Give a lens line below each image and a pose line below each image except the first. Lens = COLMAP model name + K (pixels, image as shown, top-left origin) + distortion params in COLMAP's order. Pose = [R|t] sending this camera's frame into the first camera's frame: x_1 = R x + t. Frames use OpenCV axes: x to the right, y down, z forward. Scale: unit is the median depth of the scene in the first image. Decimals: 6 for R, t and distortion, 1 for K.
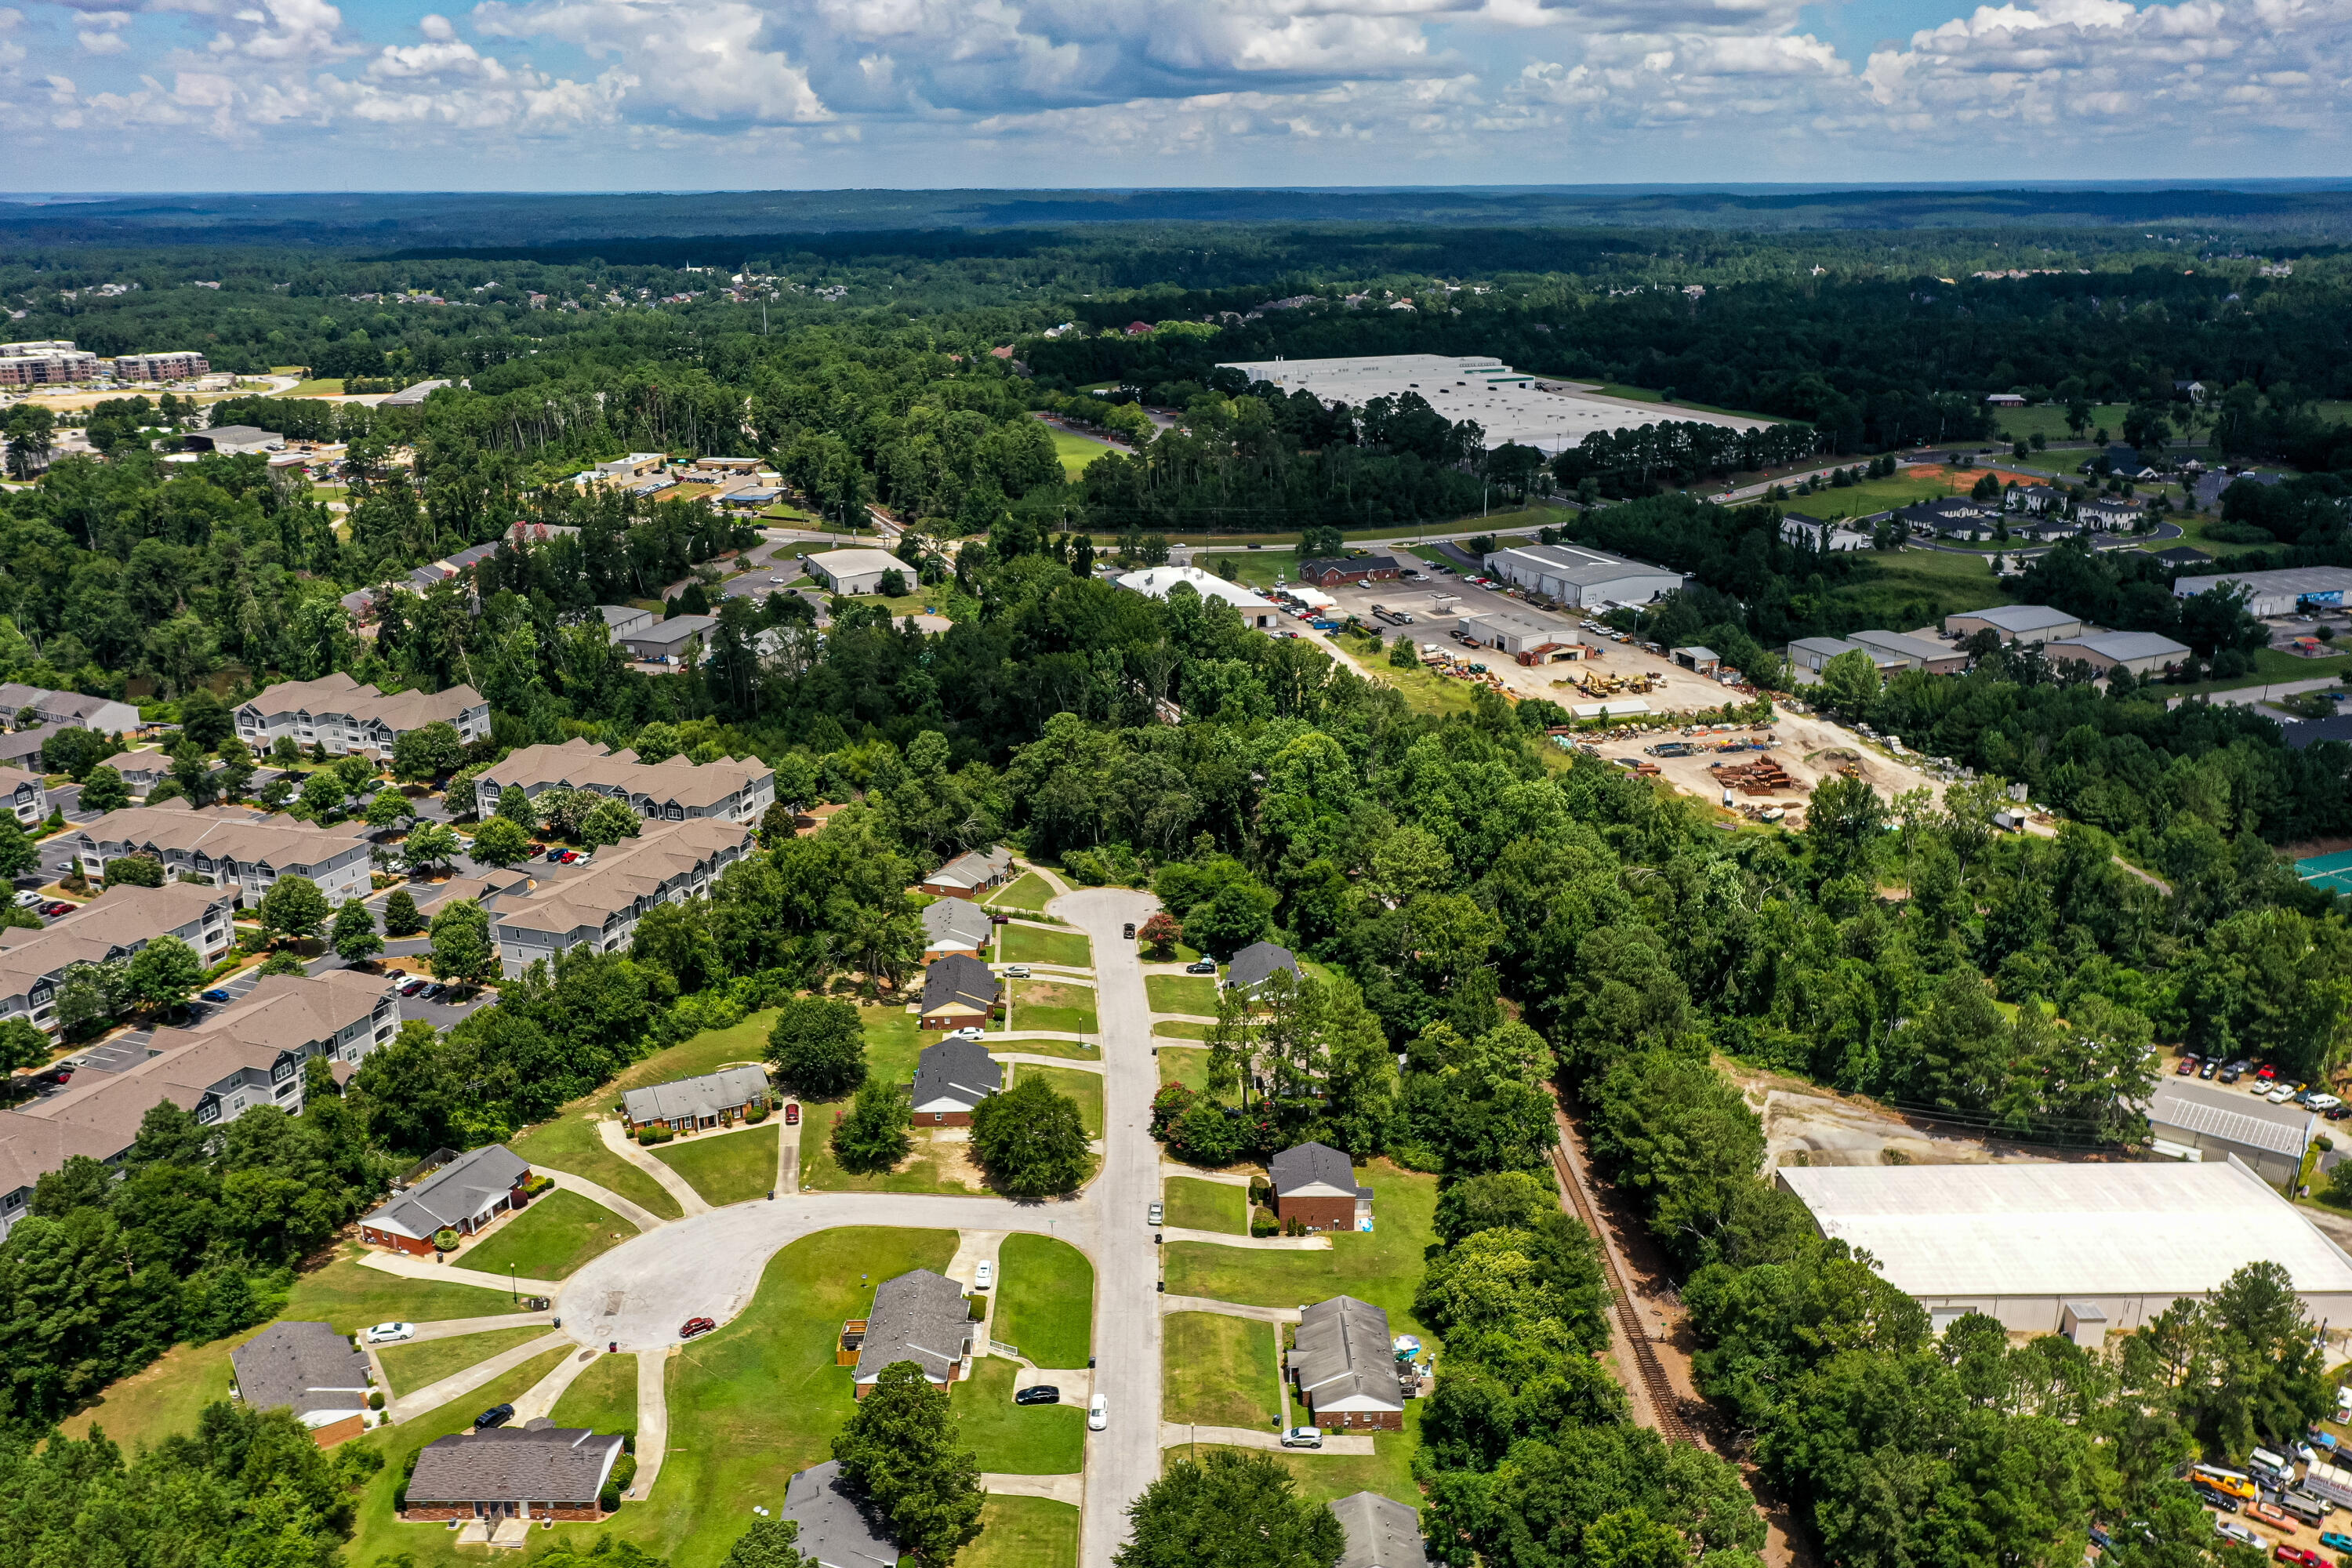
lens RADIAL K [[1860.5, 0, 1191.8], [0, 1860.5, 787.6], [0, 0, 1]] dist [0.027977, -0.010354]
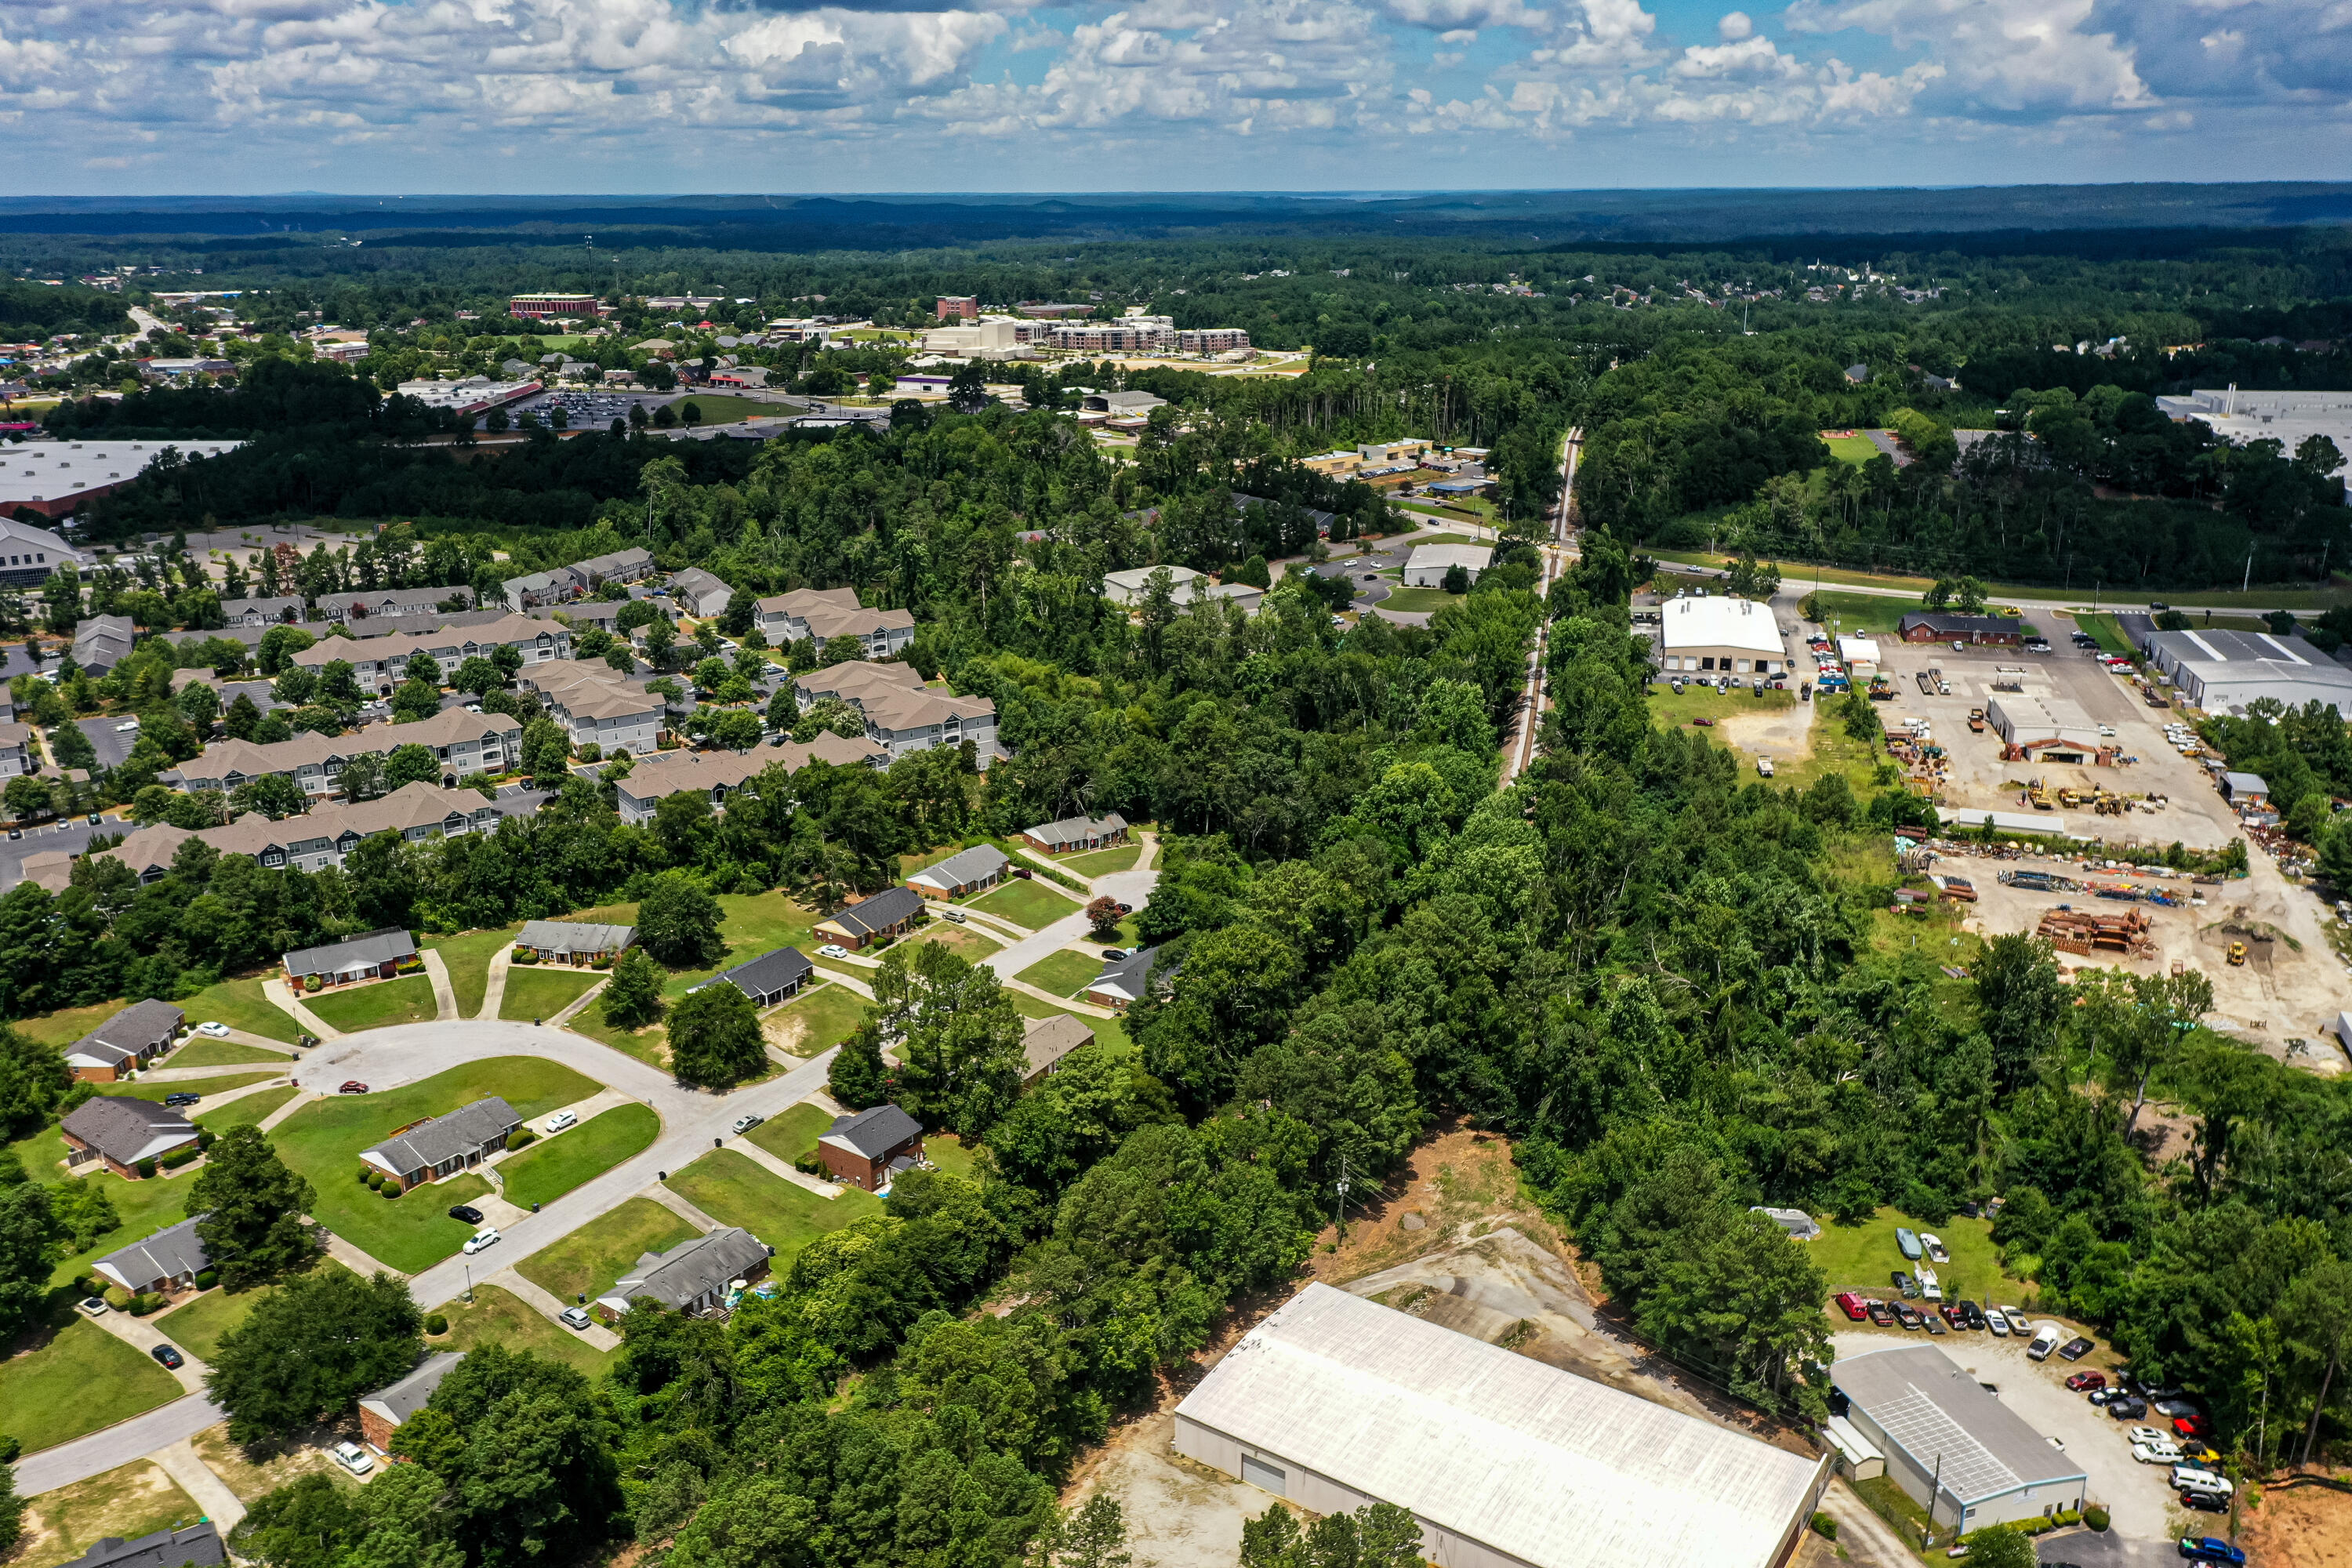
lens RADIAL K [[1860.5, 0, 1191.8], [0, 1860.5, 787.6], [0, 0, 1]] dist [0.027977, -0.010354]
pose [[0.813962, 0.180287, -0.552235, 0.355346], [-0.178745, 0.982231, 0.057207, -0.036320], [0.552735, 0.052145, 0.831724, 0.098164]]
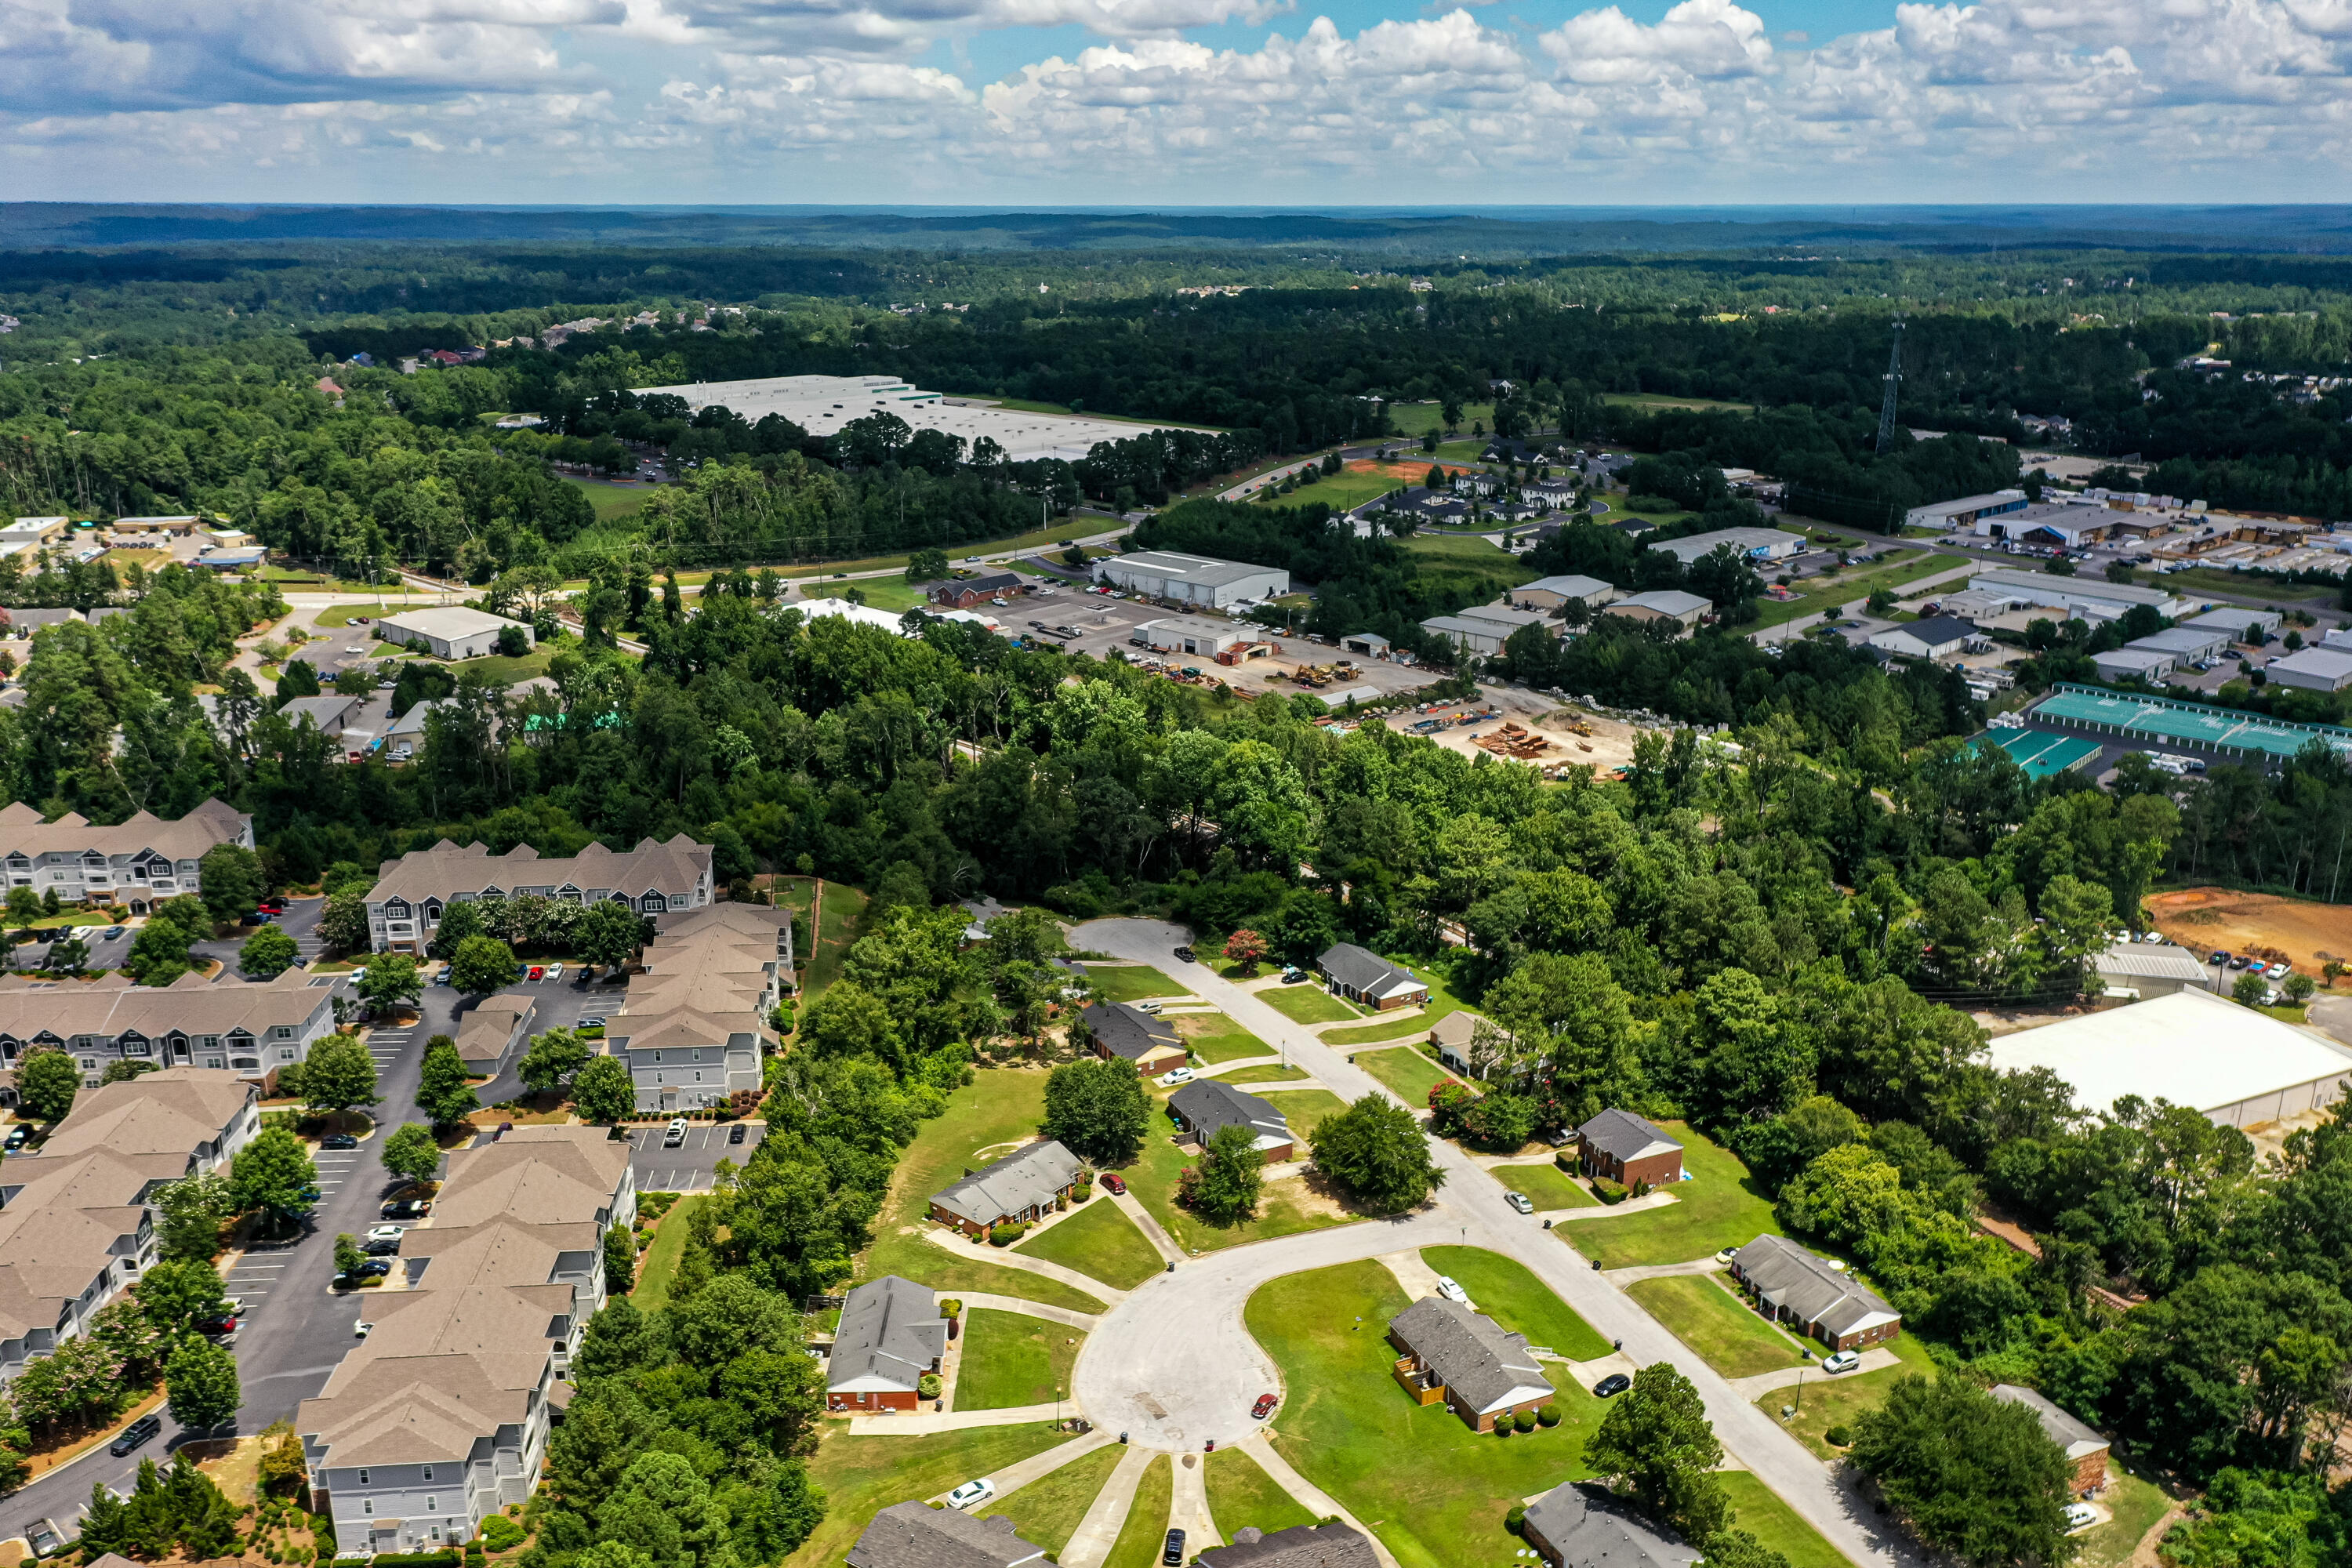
lens RADIAL K [[1860.5, 0, 1191.8], [0, 1860.5, 787.6], [0, 0, 1]] dist [0.027977, -0.010354]
pose [[0.913257, -0.117052, 0.390205, -0.256915], [0.120956, 0.992550, 0.014649, -0.015826], [-0.389013, 0.033819, 0.920611, 0.056007]]
